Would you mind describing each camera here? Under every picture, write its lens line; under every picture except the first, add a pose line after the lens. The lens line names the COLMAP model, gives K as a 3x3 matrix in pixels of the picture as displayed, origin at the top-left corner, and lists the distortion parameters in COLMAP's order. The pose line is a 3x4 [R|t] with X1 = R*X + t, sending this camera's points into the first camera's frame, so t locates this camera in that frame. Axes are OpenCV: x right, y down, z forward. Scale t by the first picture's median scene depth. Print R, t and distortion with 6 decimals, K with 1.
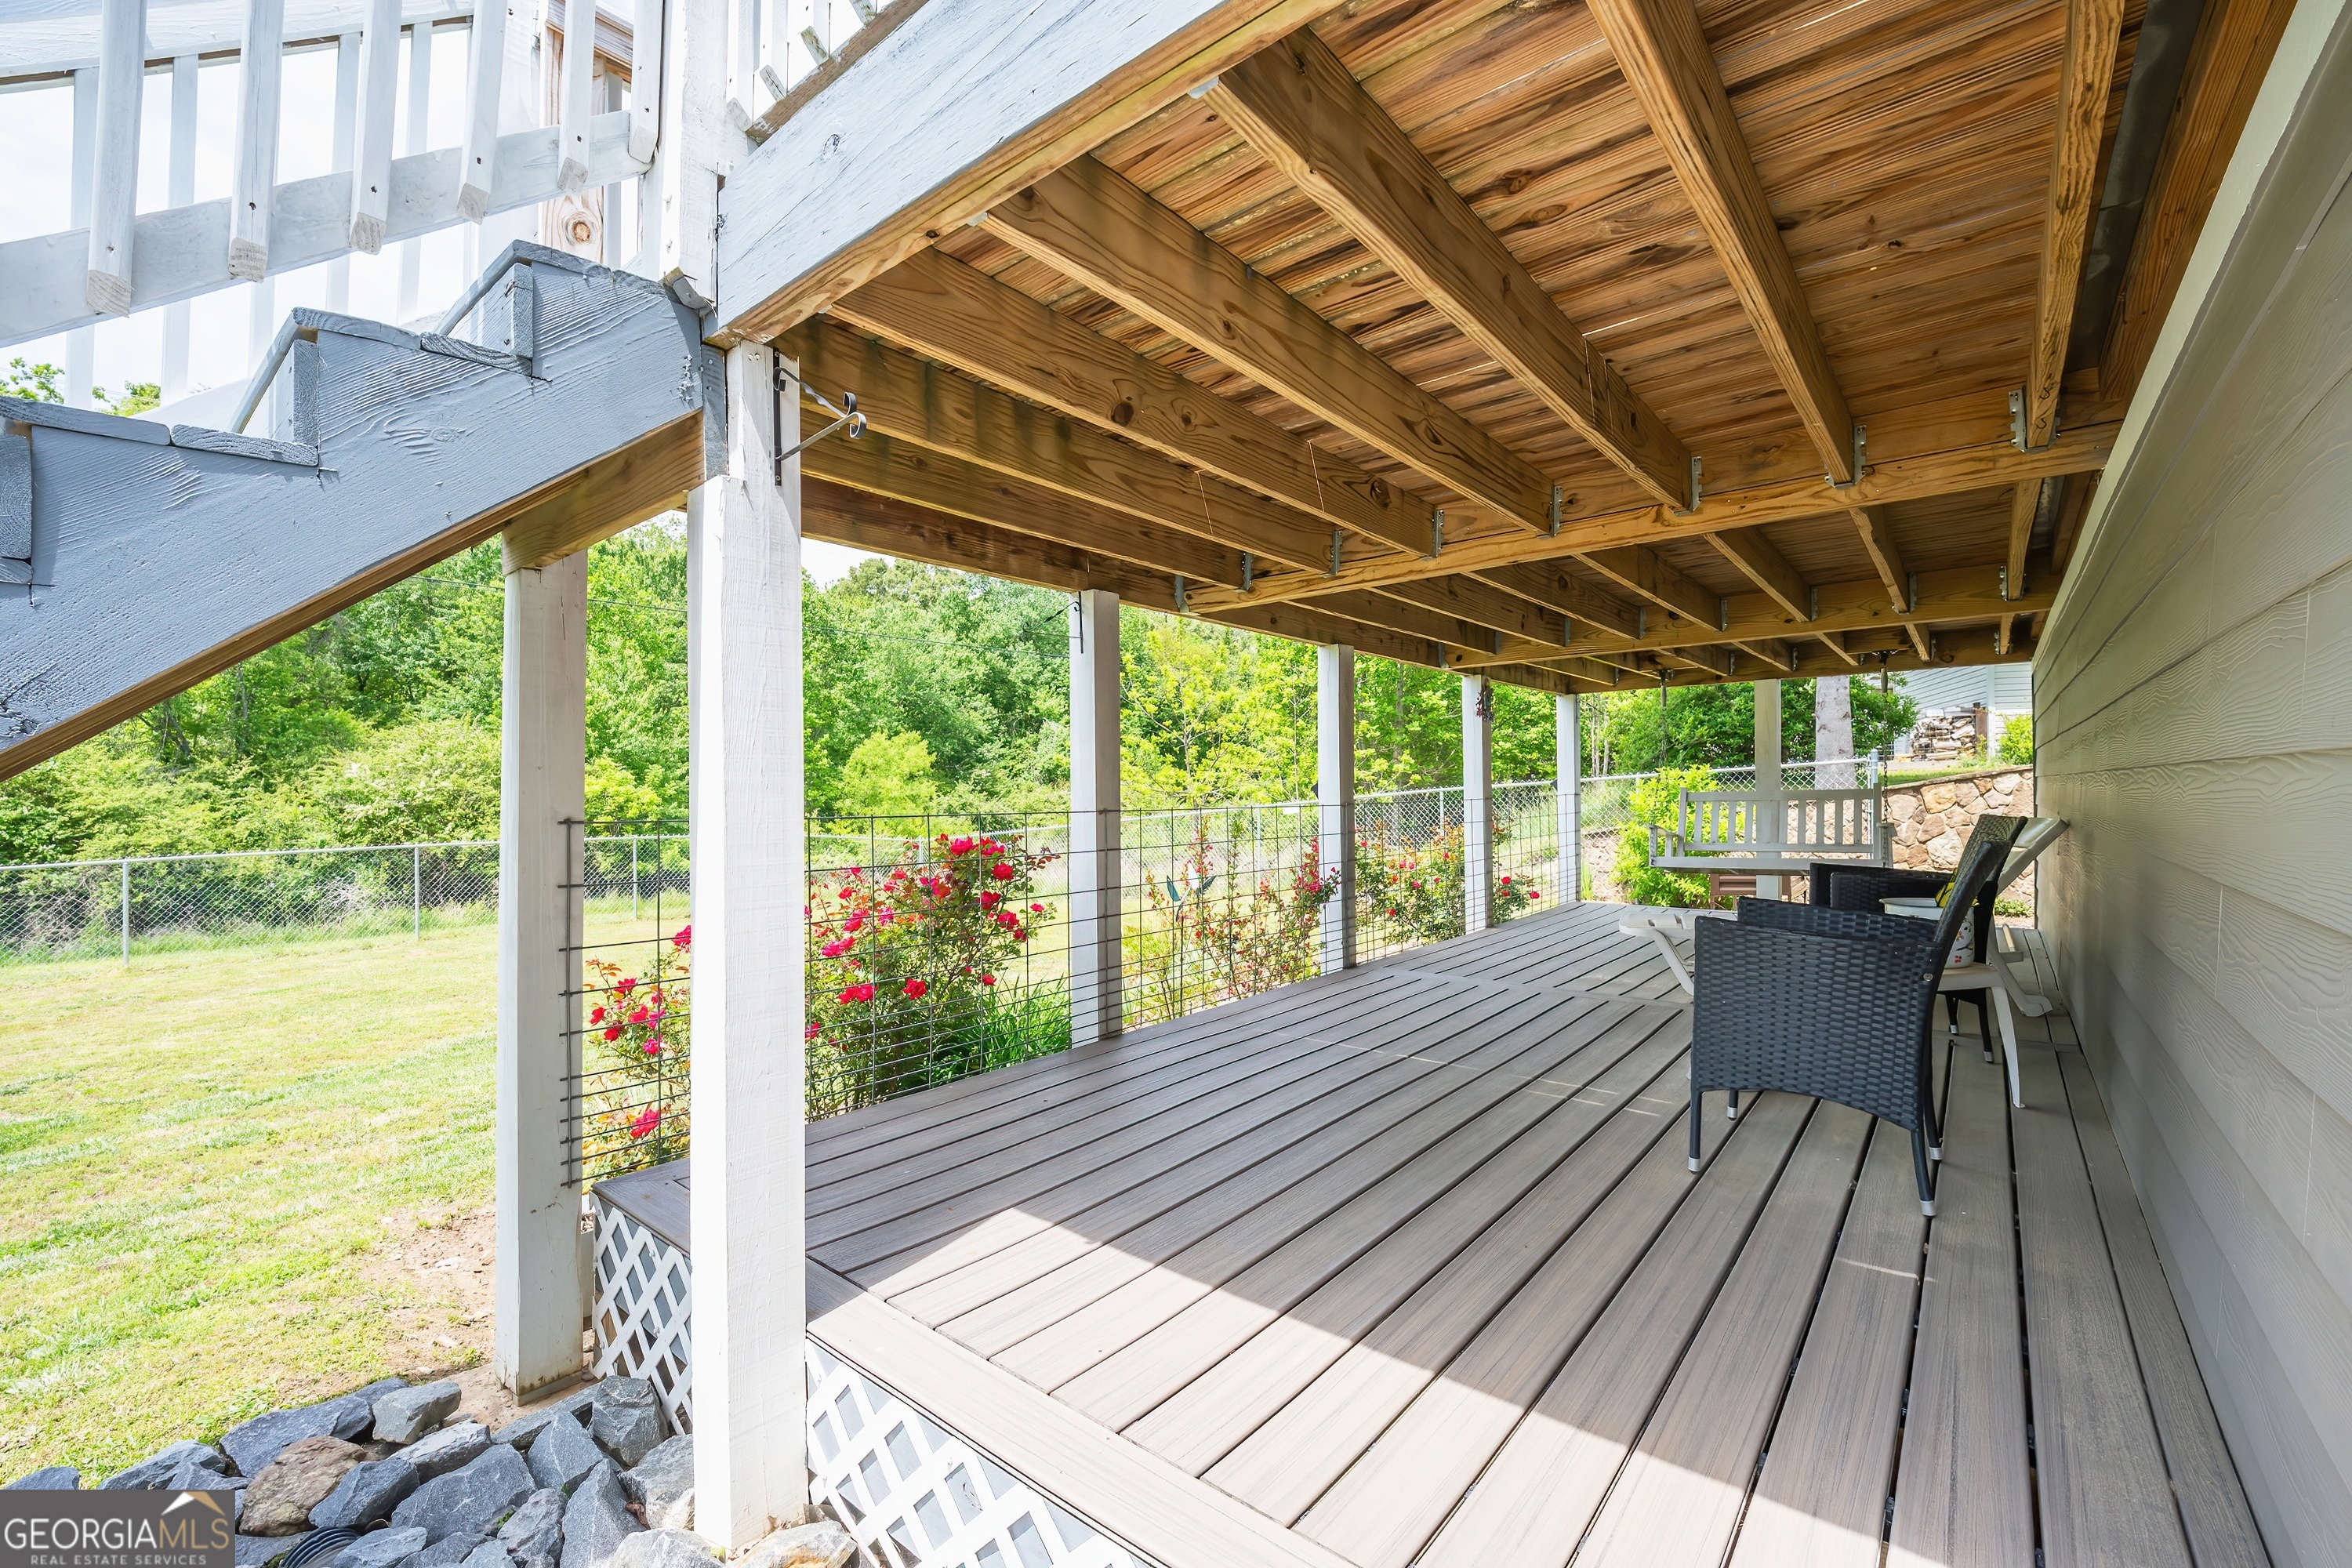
lens RADIAL K [[960.1, 0, 1171.6], [0, 960.1, 791.5], [0, 0, 1]] dist [0.002179, -0.009852]
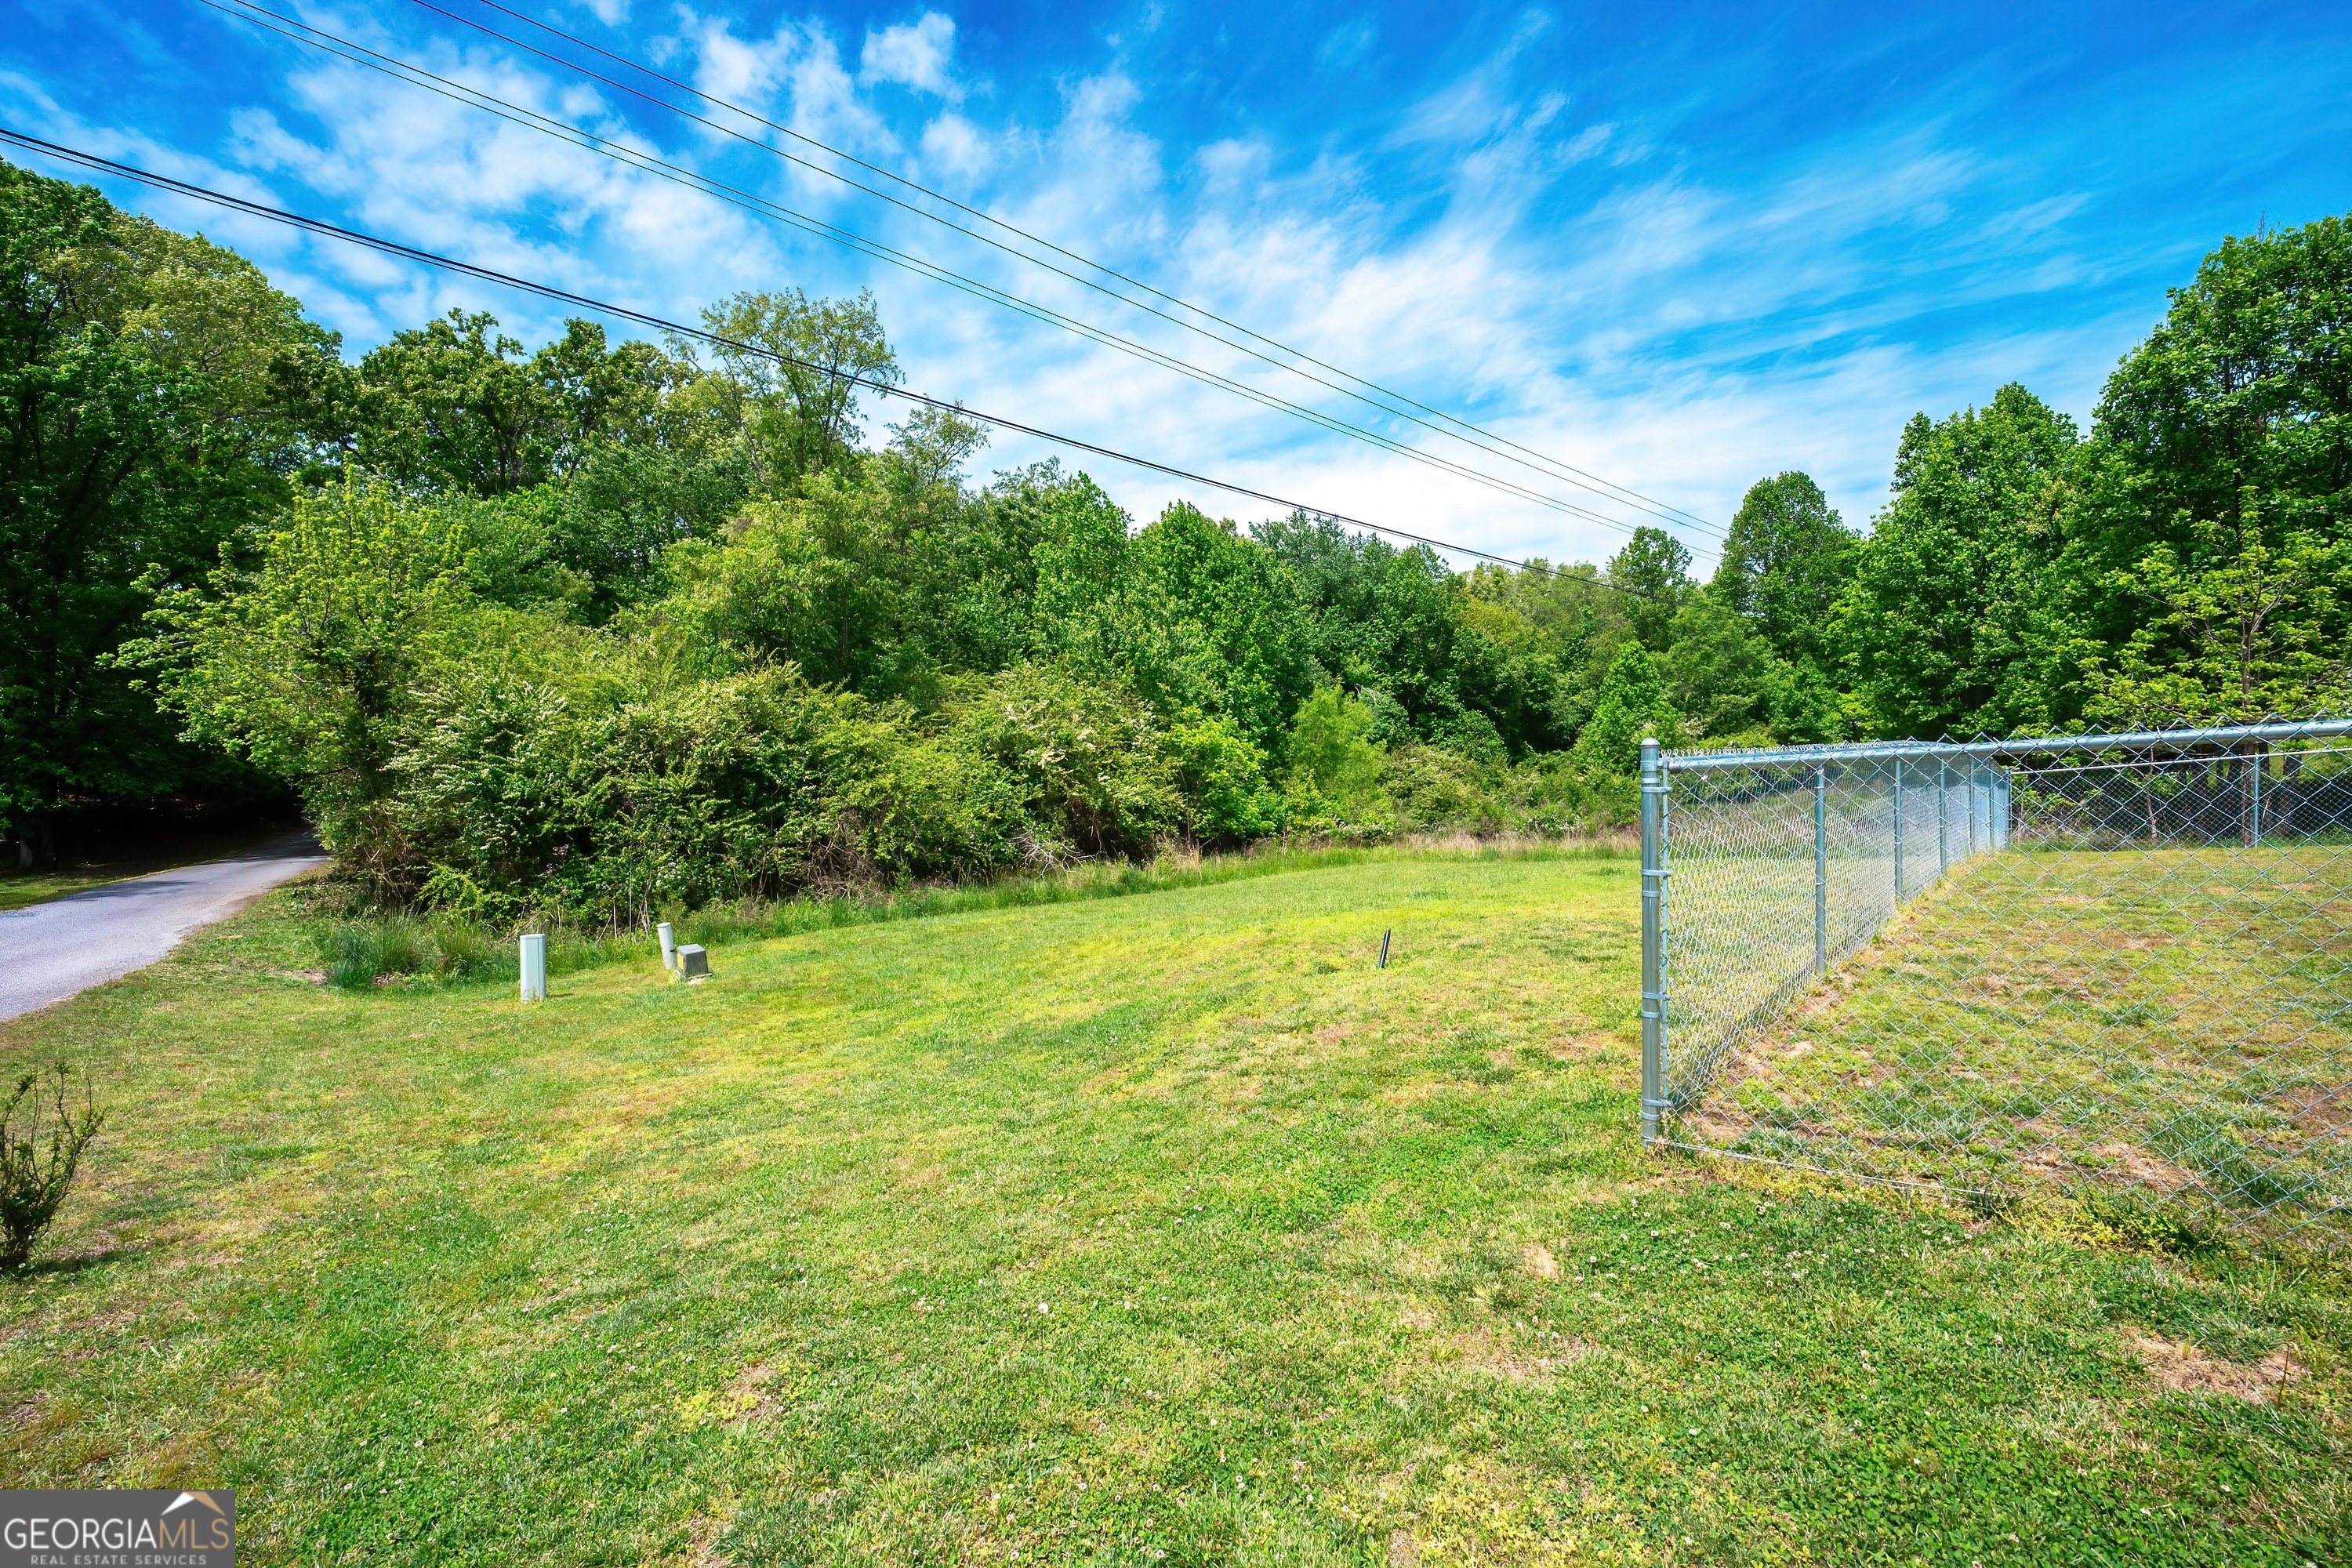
lens RADIAL K [[973.0, 0, 1176.0], [0, 973.0, 784.0], [0, 0, 1]] dist [0.002518, -0.010788]
pose [[0.996291, 0.002432, -0.086013, -0.758794], [-0.001773, 0.999968, 0.007742, 0.045543], [0.086029, -0.007560, 0.996264, 0.139951]]
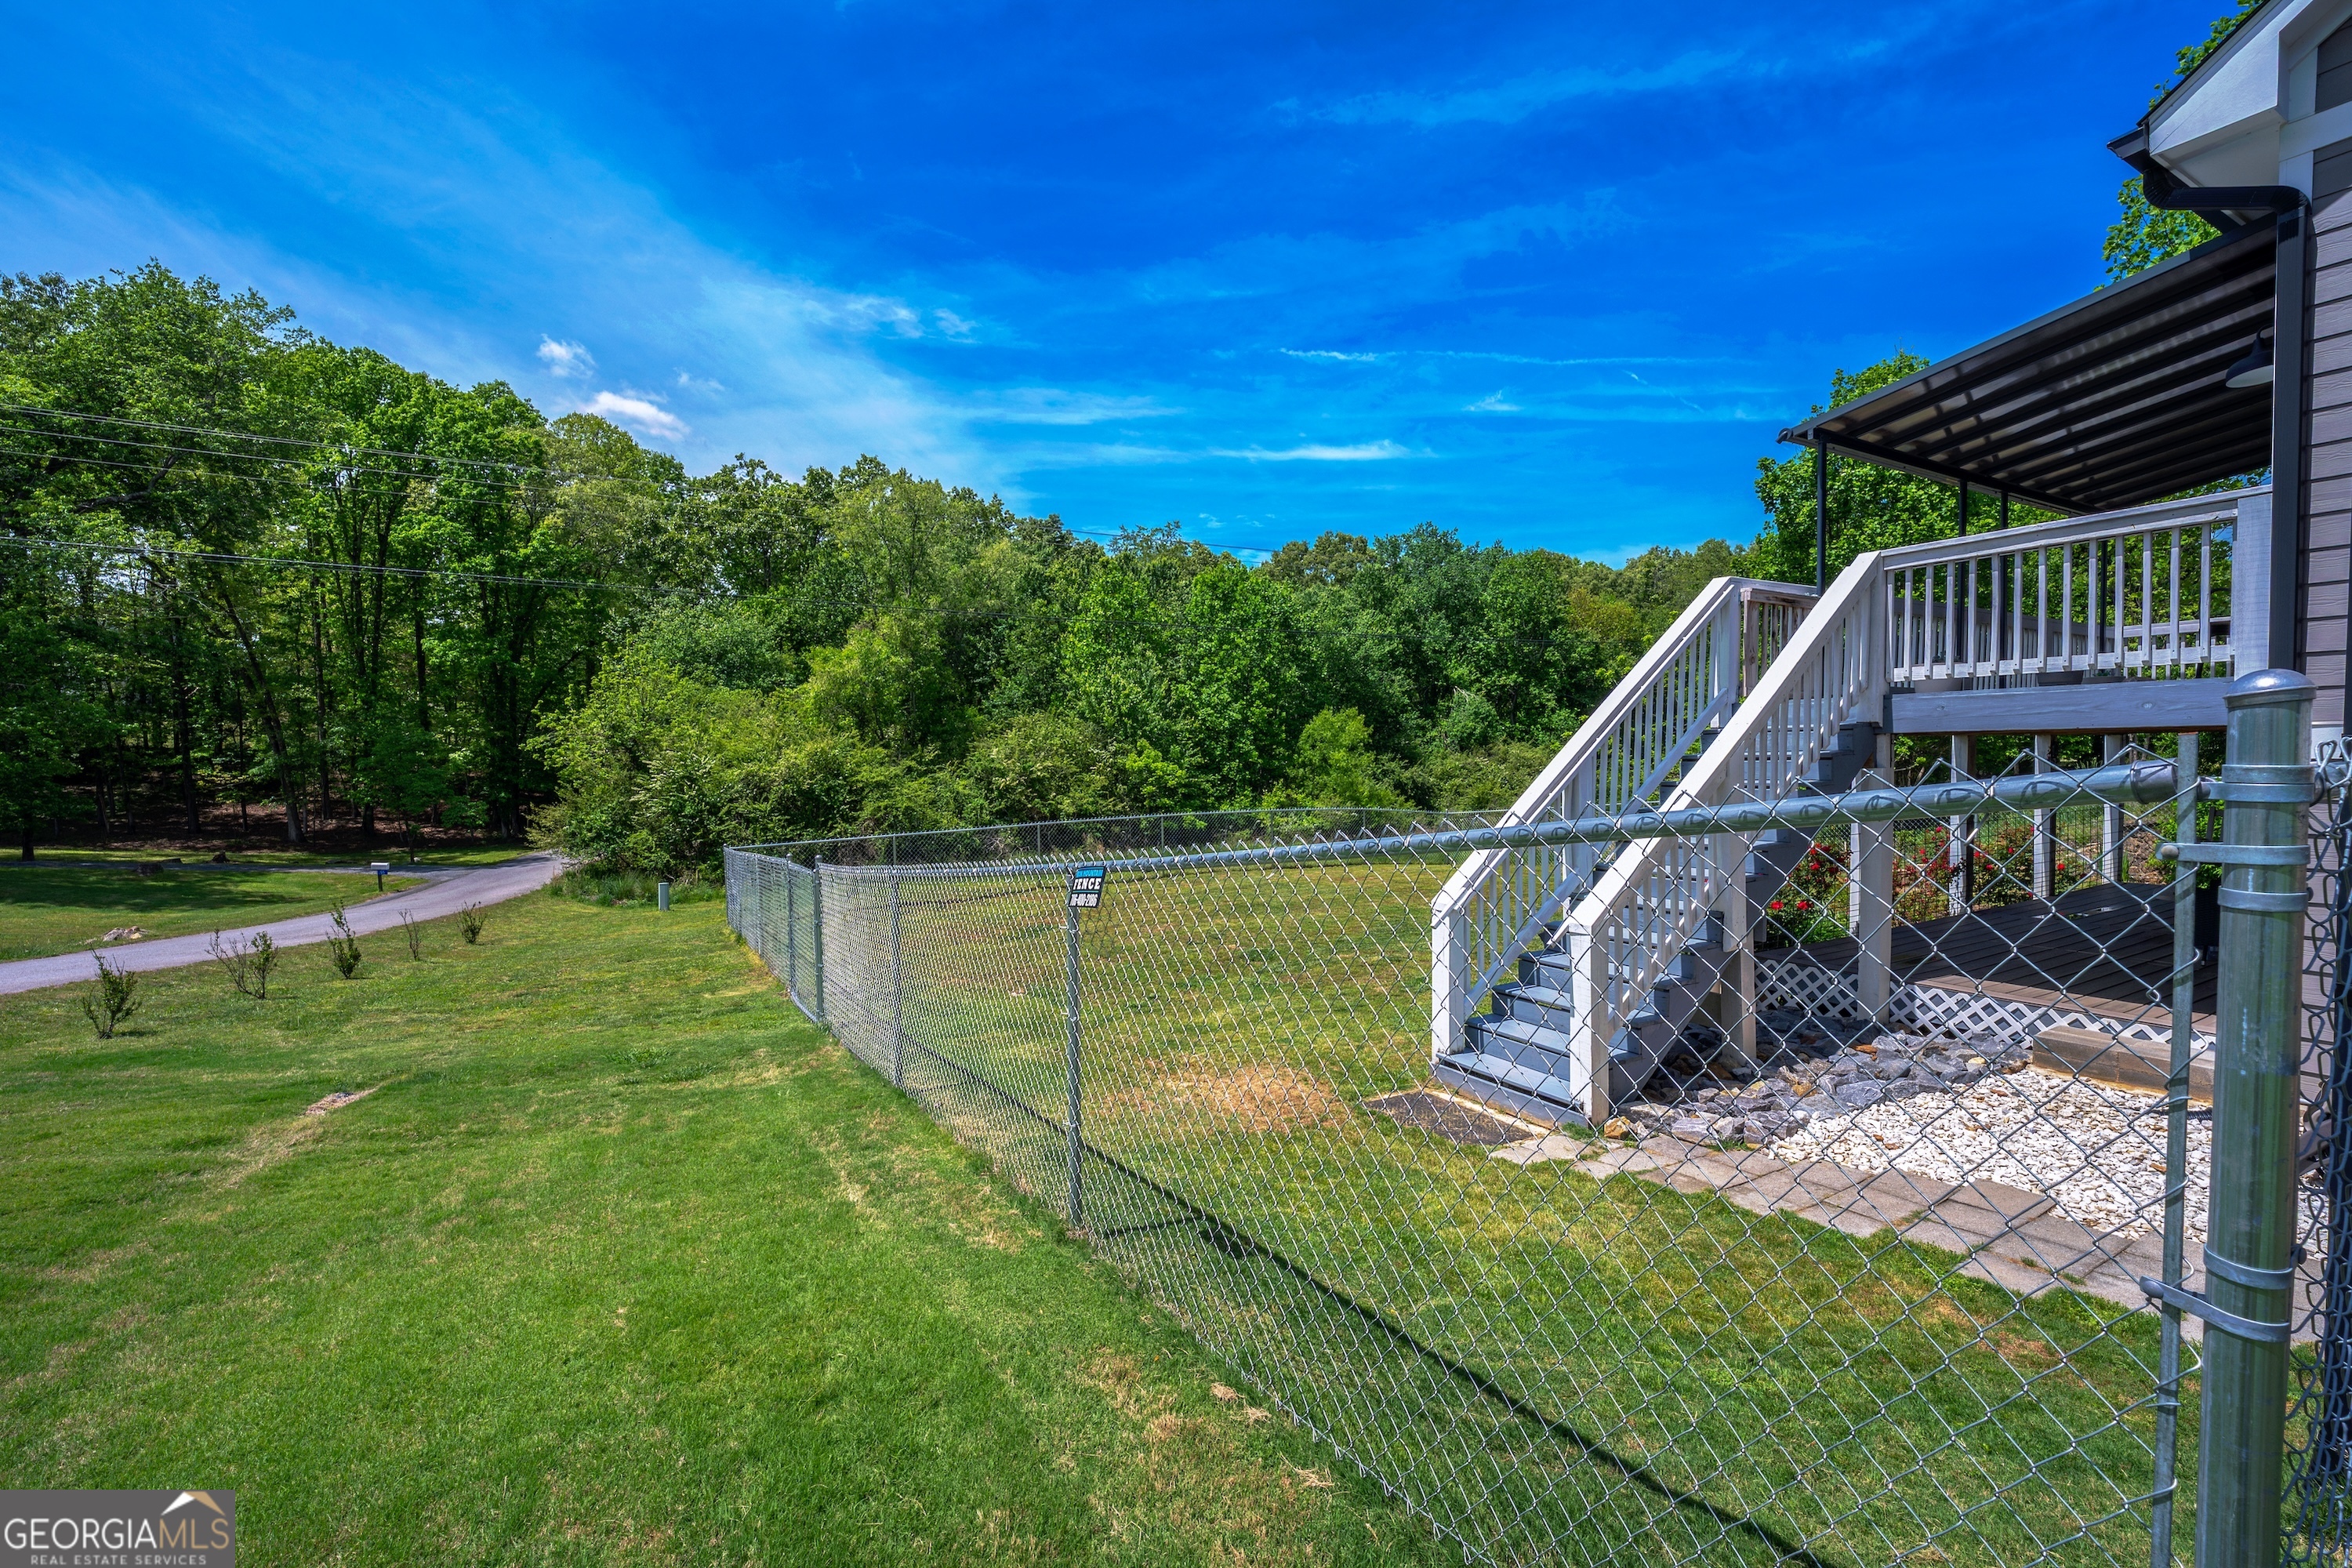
lens RADIAL K [[971.2, 0, 1192.3], [0, 971.2, 787.1], [0, 0, 1]] dist [-0.000250, -0.011318]
pose [[0.938340, 0.009228, -0.345590, -0.120945], [0.004085, 0.999278, 0.037774, -0.029708], [0.345689, -0.036857, 0.937625, -0.266597]]
